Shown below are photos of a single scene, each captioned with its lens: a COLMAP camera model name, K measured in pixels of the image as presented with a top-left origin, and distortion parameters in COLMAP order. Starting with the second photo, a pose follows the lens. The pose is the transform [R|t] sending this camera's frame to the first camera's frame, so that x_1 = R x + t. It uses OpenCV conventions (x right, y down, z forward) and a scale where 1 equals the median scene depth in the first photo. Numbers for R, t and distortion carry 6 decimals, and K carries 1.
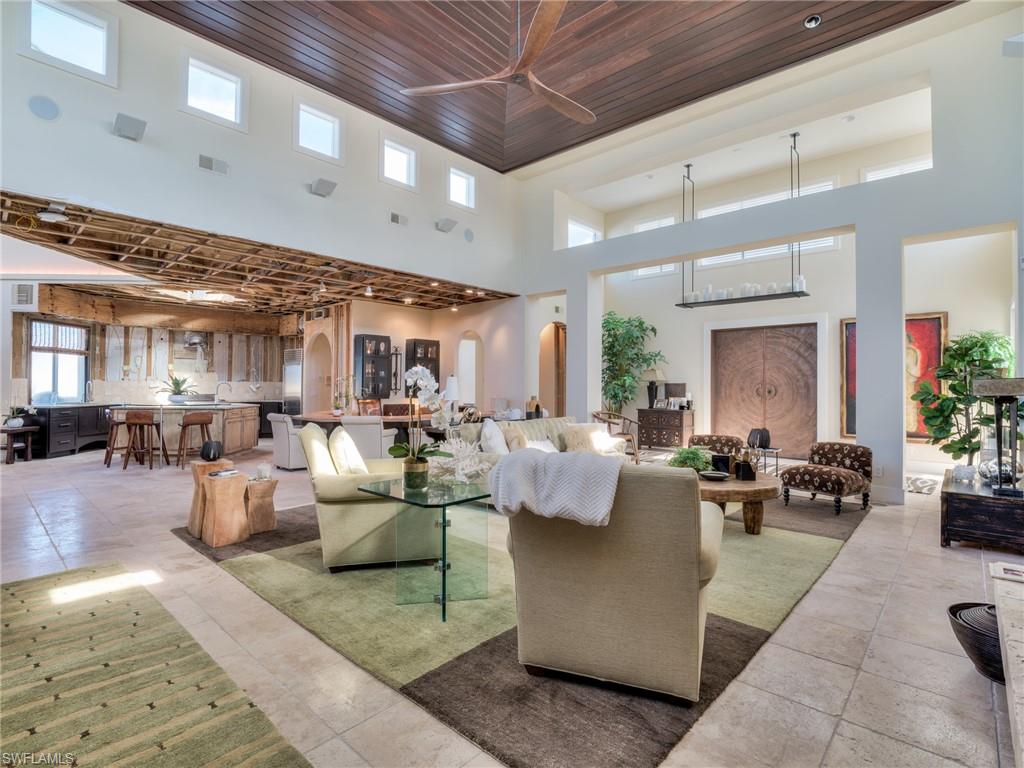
lens RADIAL K [[506.2, 0, 512.0], [0, 506.2, 384.0], [0, 0, 1]] dist [-0.009084, -0.001129]
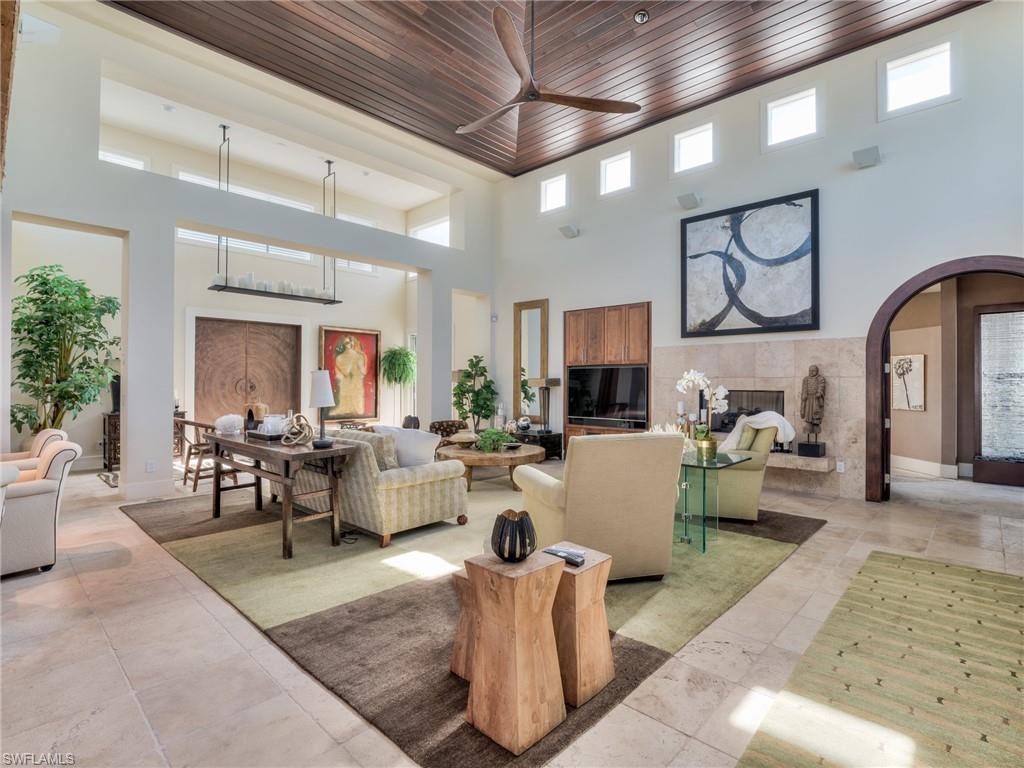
lens RADIAL K [[509.9, 0, 512.0], [0, 509.9, 384.0], [0, 0, 1]] dist [0.000162, -0.000082]
pose [[0.018518, -0.008572, 0.999792, -0.547144], [-0.006632, 0.999940, 0.008696, -0.003290], [-0.999807, -0.006792, 0.018460, 0.519226]]
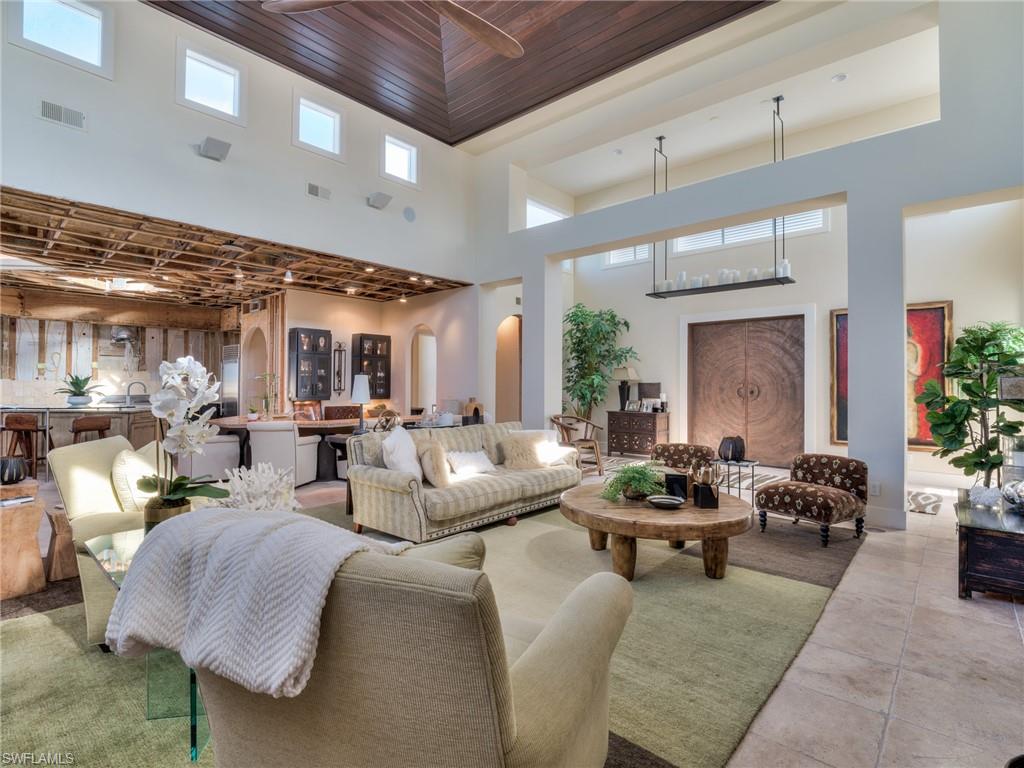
lens RADIAL K [[506.2, 0, 512.0], [0, 506.2, 384.0], [0, 0, 1]] dist [-0.009084, -0.001129]
pose [[0.999944, -0.000129, 0.010556, 0.083721], [0.000127, 1.000000, 0.000223, 0.000434], [-0.010556, -0.000222, 0.999944, 0.121719]]
